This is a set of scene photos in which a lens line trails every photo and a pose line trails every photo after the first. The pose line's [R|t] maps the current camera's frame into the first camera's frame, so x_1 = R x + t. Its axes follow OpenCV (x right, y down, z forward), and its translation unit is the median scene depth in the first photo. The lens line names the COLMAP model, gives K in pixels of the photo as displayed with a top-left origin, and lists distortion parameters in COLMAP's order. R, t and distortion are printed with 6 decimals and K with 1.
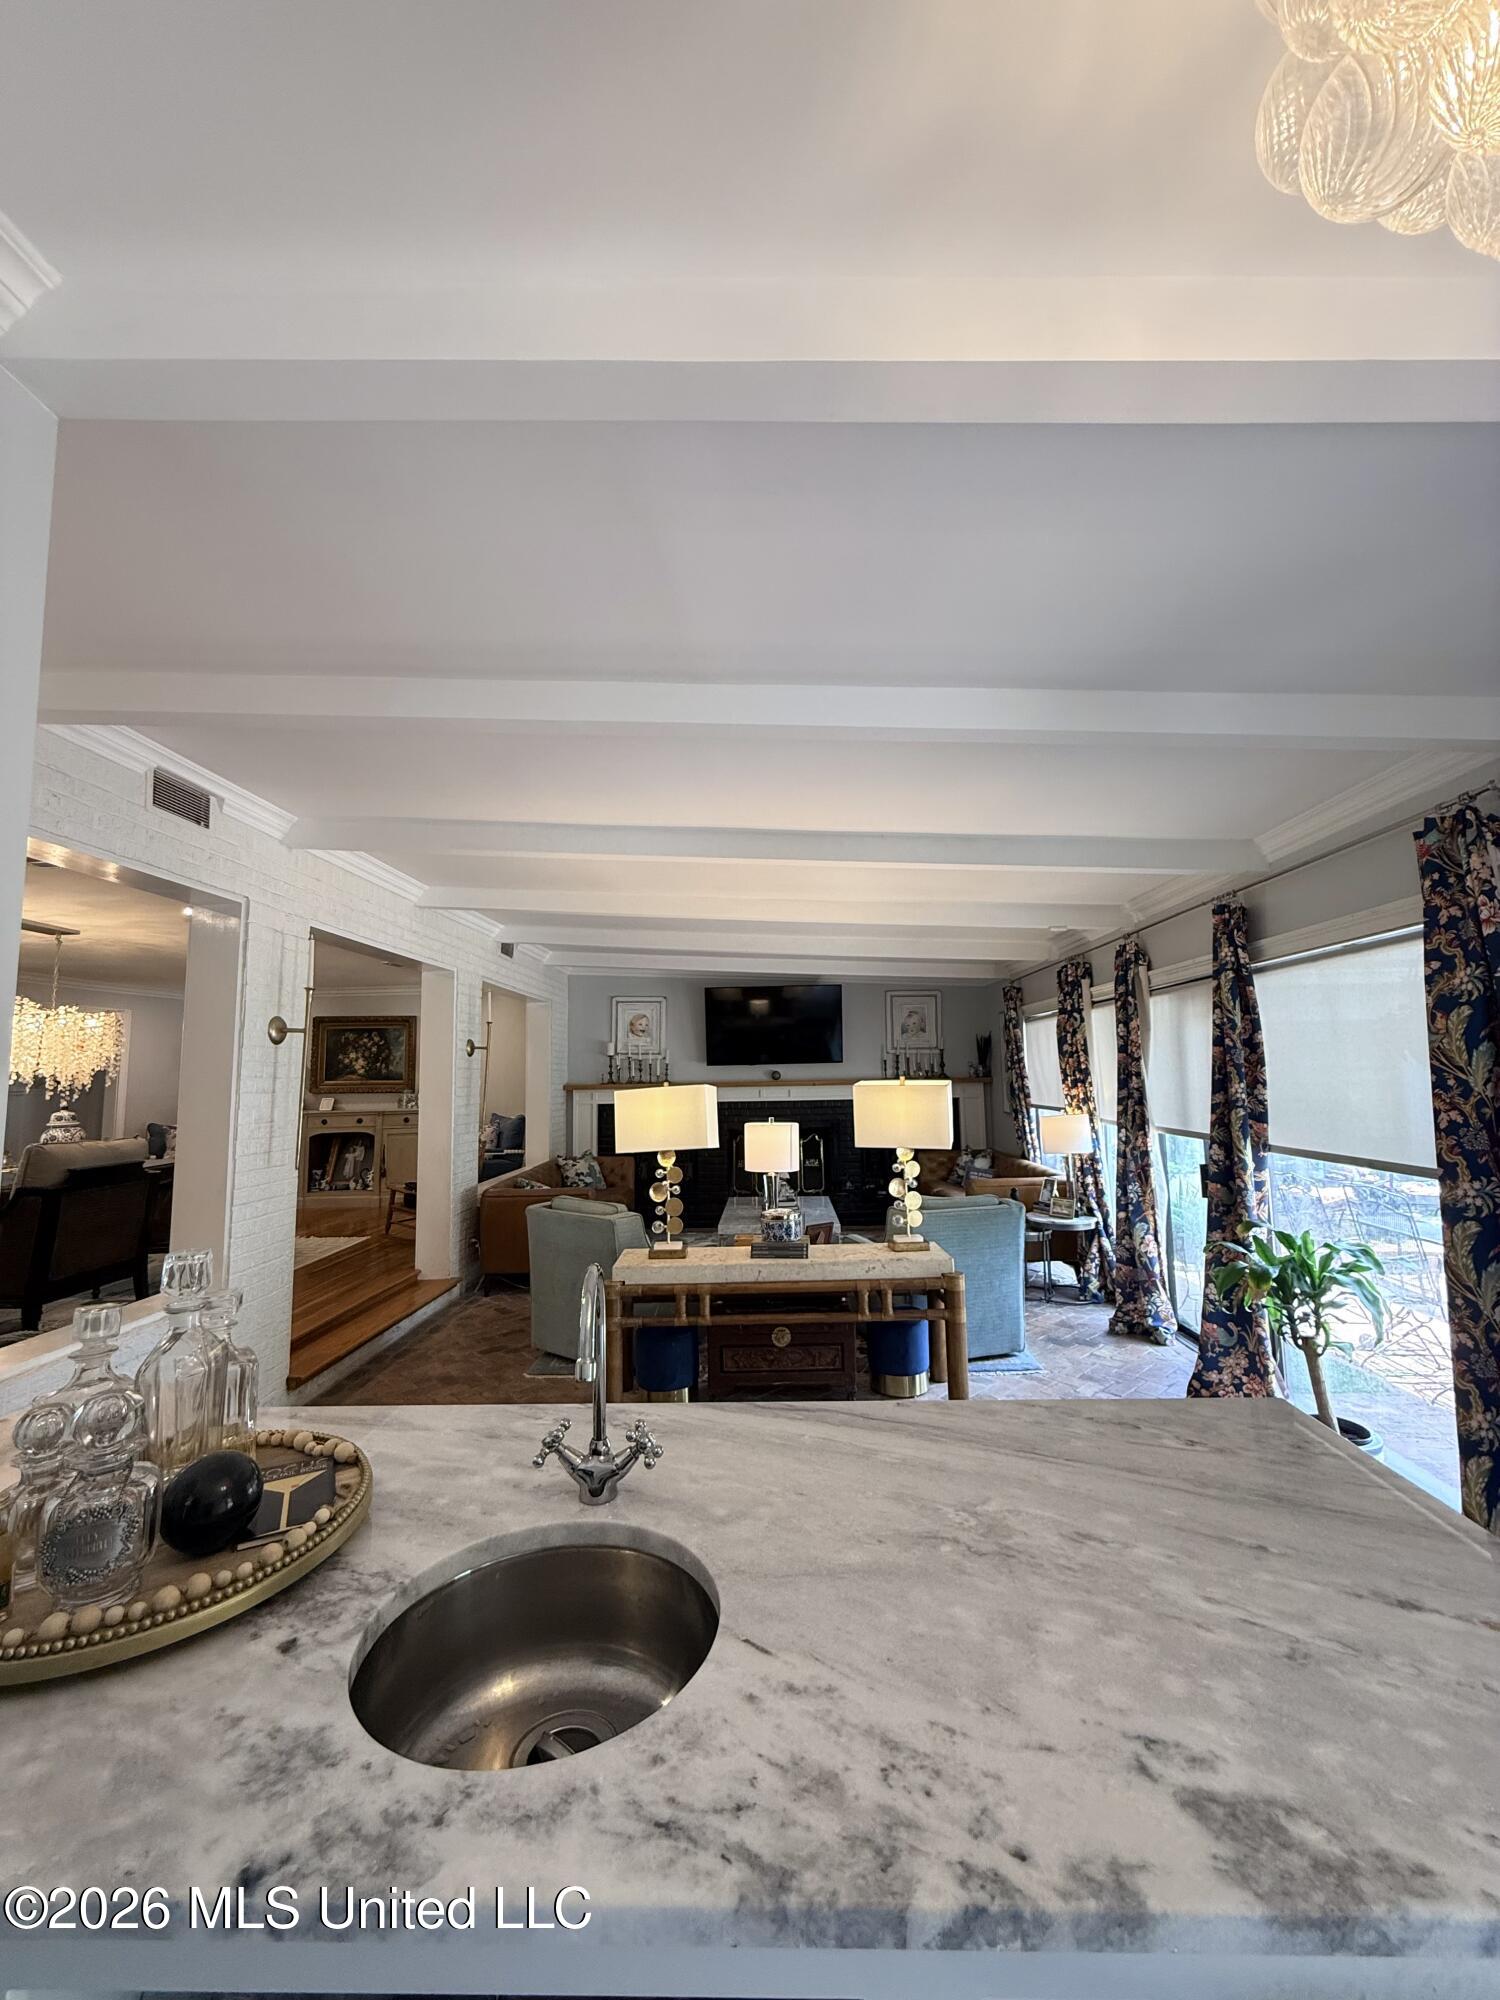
lens RADIAL K [[796.2, 0, 750.4], [0, 796.2, 993.6], [0, 0, 1]] dist [-0.002094, 0.001226]
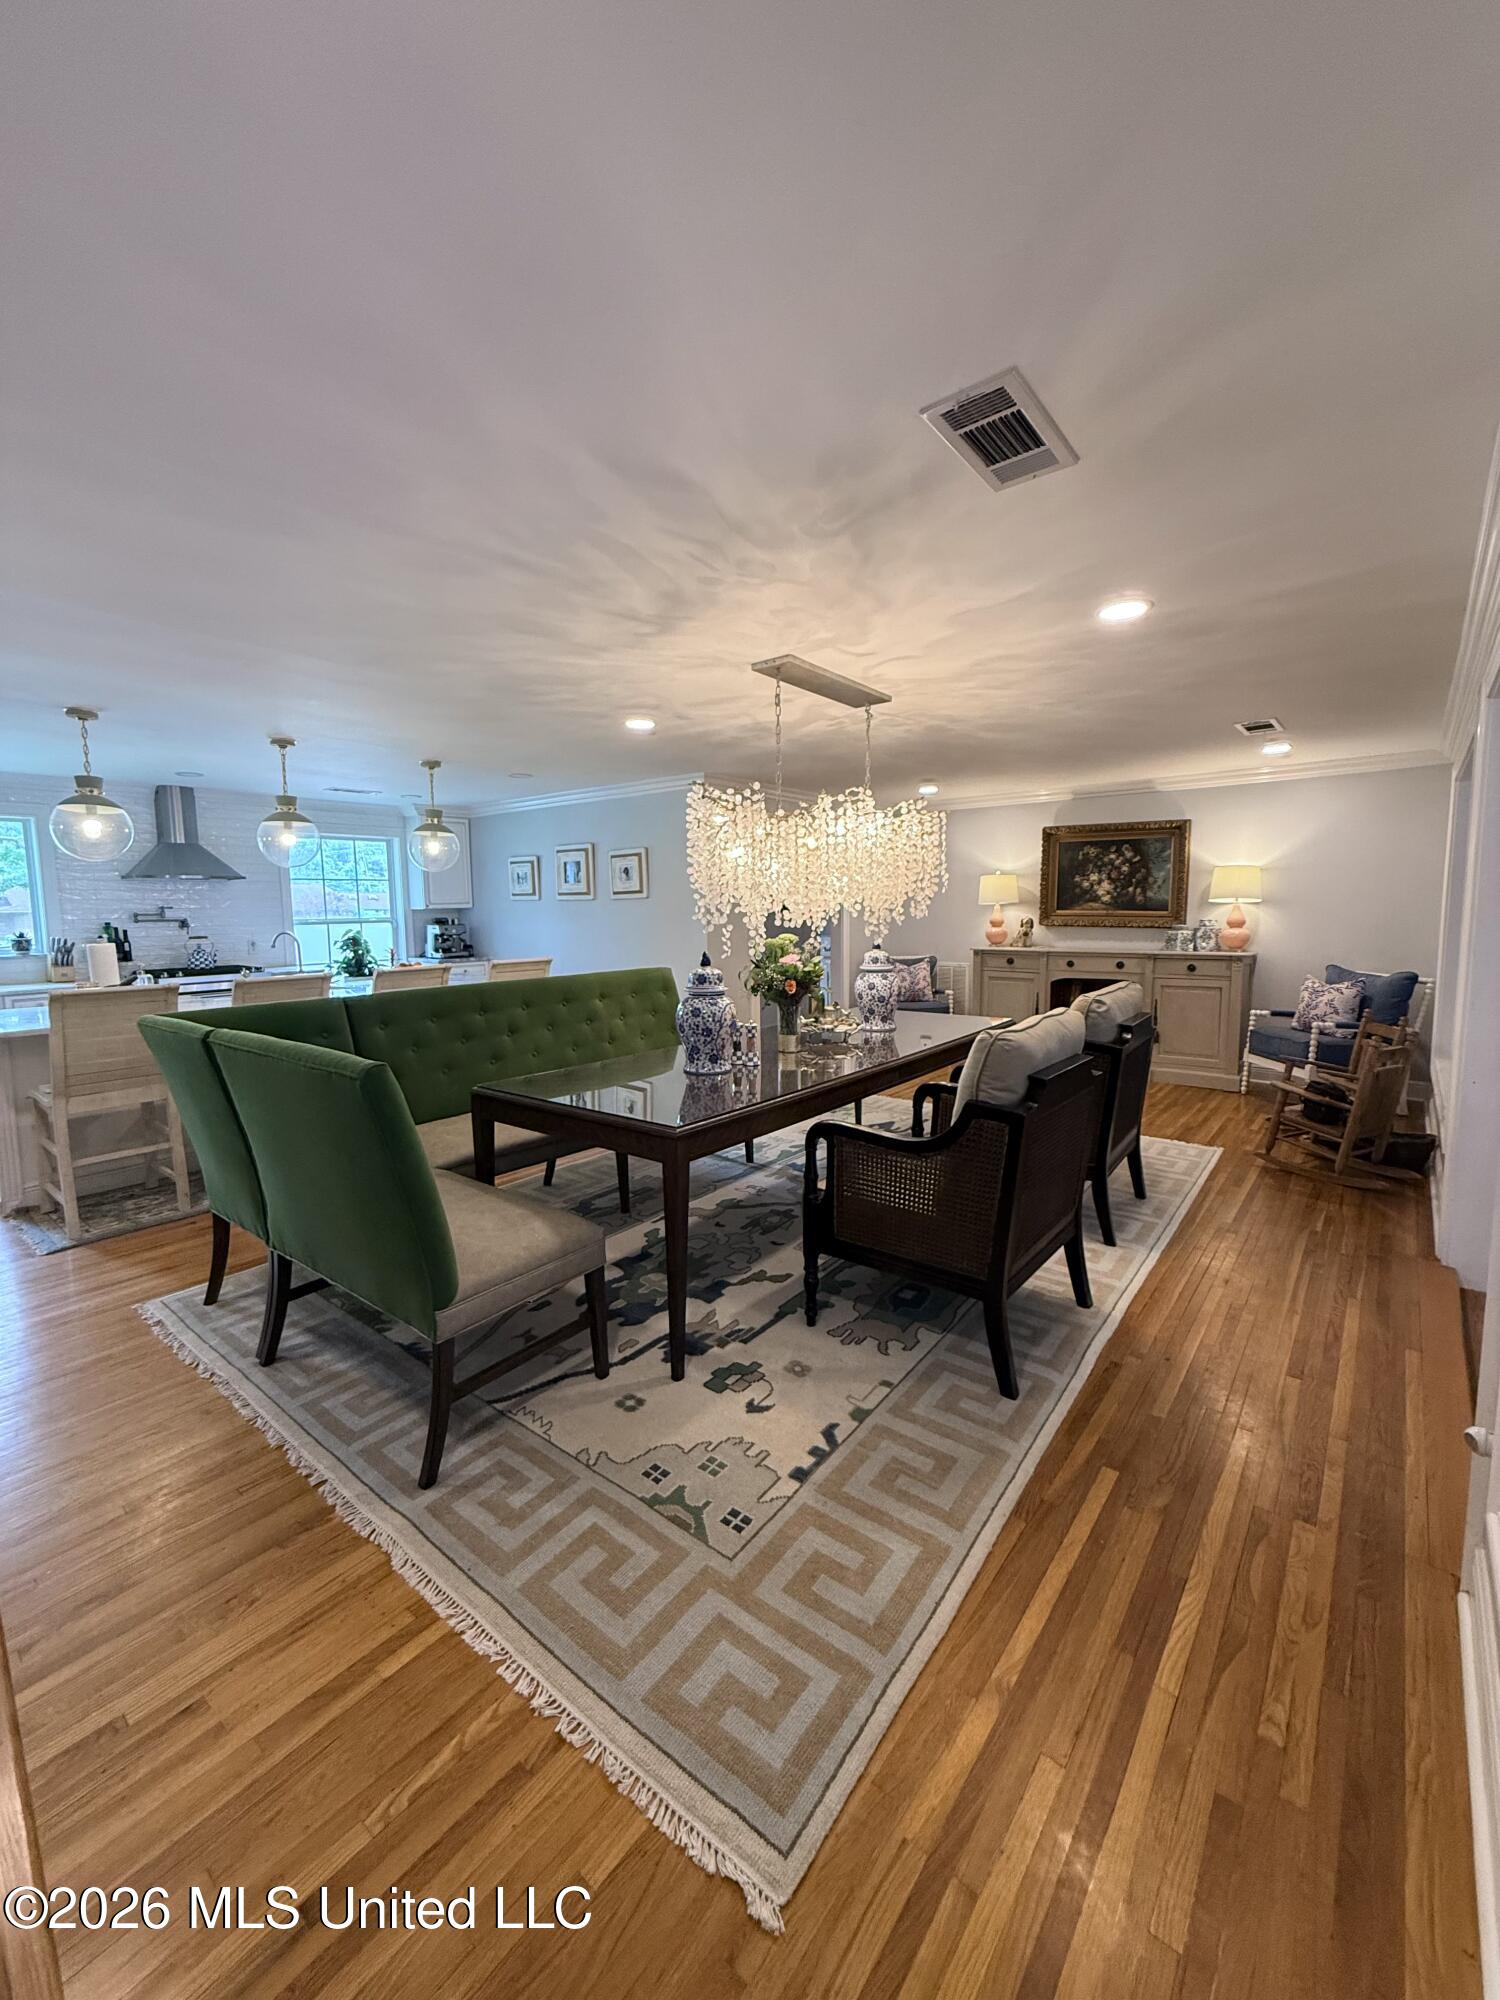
lens RADIAL K [[796.2, 0, 756.2], [0, 796.2, 987.4], [0, 0, 1]] dist [-0.002094, 0.001226]
pose [[0.796265, 0.074474, -0.600347, -0.557187], [0.053063, 0.979970, 0.191947, 0.034639], [0.602617, -0.184697, 0.776363, 0.378110]]
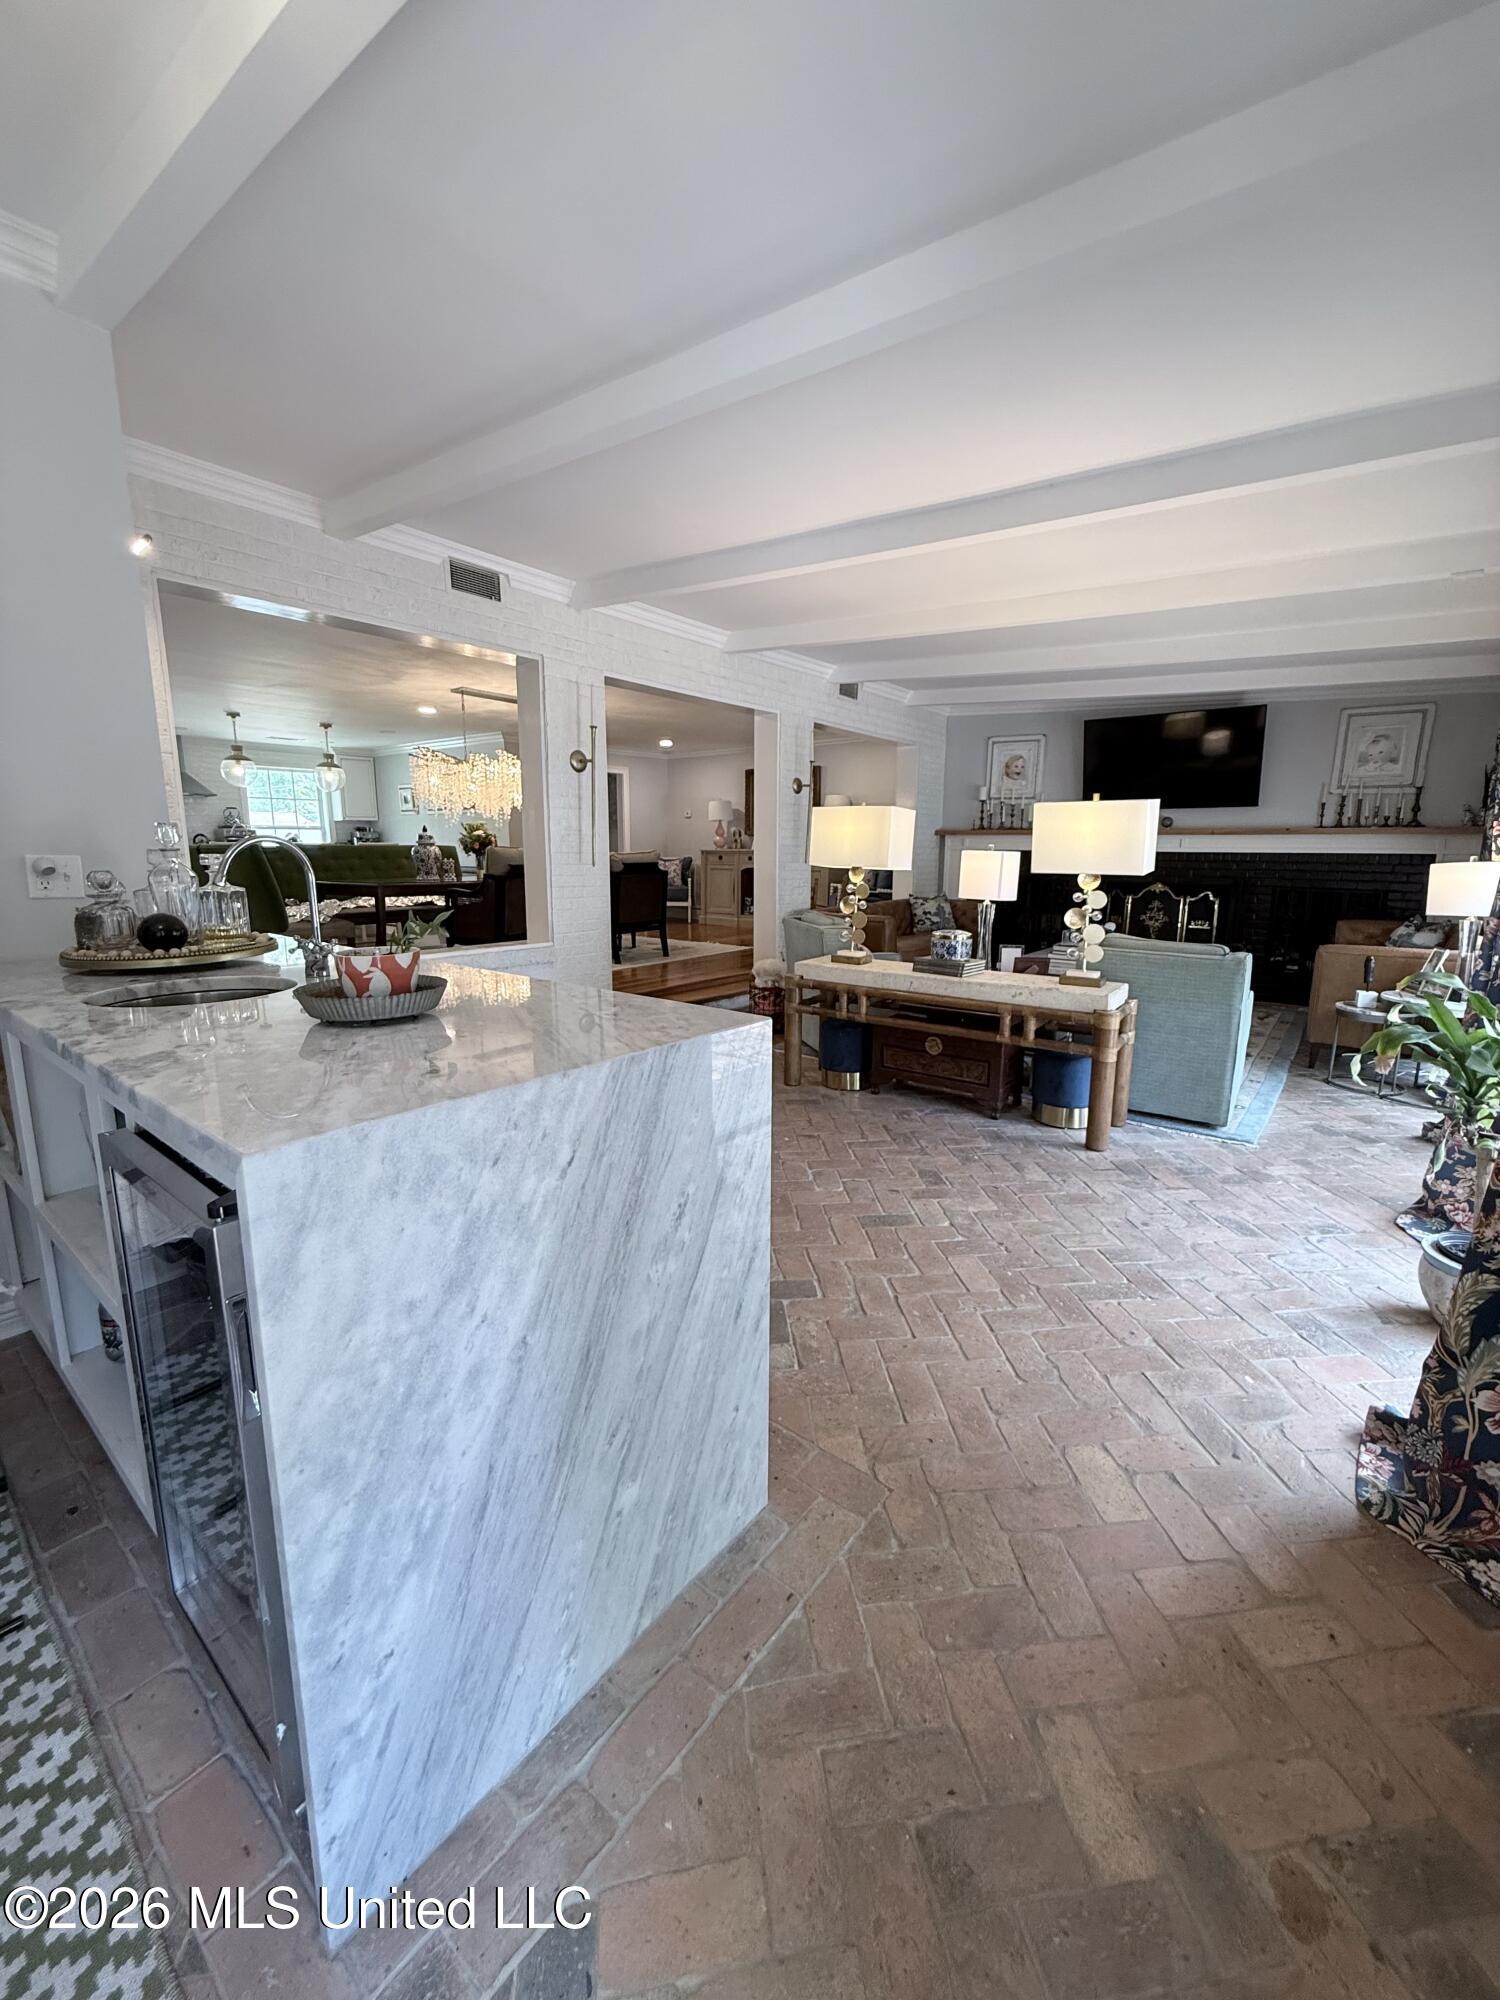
lens RADIAL K [[796.2, 0, 760.5], [0, 796.2, 991.7], [0, 0, 1]] dist [-0.002094, 0.001226]
pose [[0.803254, 0.130329, -0.581203, 0.363006], [0.038534, 0.962353, 0.269056, 0.055015], [0.594388, -0.238516, 0.767992, 0.055489]]
